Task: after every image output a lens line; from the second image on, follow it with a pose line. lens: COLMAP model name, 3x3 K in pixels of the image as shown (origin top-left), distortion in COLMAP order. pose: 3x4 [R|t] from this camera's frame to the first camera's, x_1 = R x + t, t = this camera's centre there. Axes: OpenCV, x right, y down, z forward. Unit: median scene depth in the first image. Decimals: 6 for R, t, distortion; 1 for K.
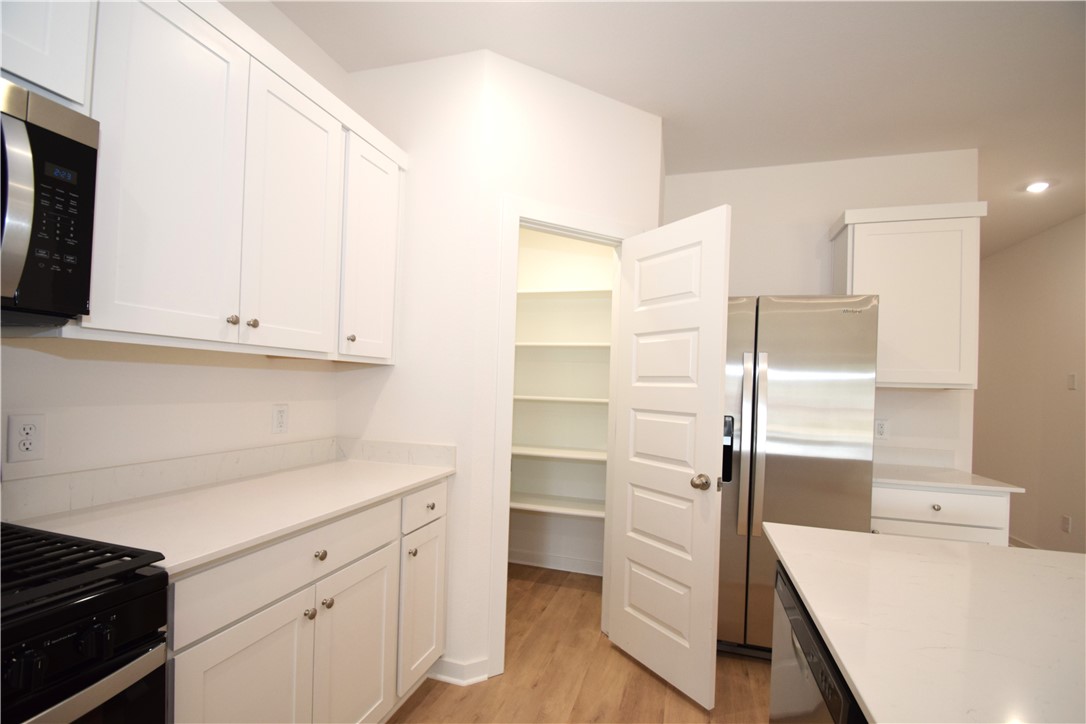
lens RADIAL K [[478.5, 0, 541.4], [0, 478.5, 383.4], [0, 0, 1]] dist [0.007718, -0.013915]
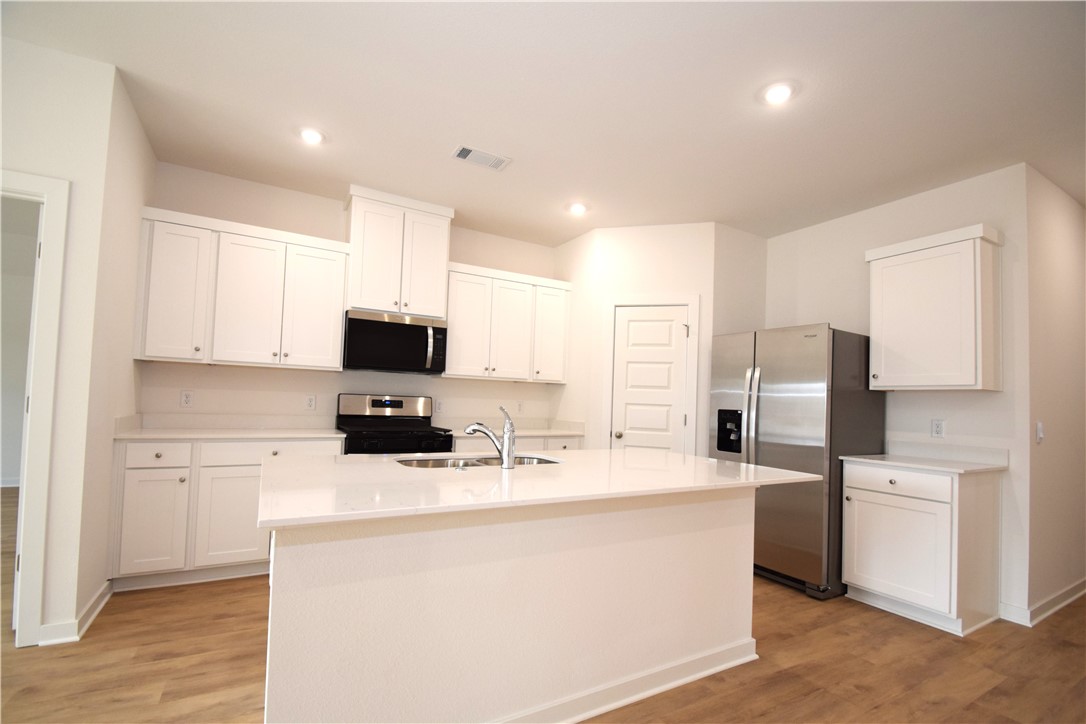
lens RADIAL K [[478.5, 0, 541.4], [0, 478.5, 383.4], [0, 0, 1]] dist [0.007718, -0.013915]
pose [[0.728084, -0.033500, -0.684669, 1.066813], [-0.008342, 0.998298, -0.057717, 0.082726], [0.685437, 0.047734, 0.726565, -0.601487]]
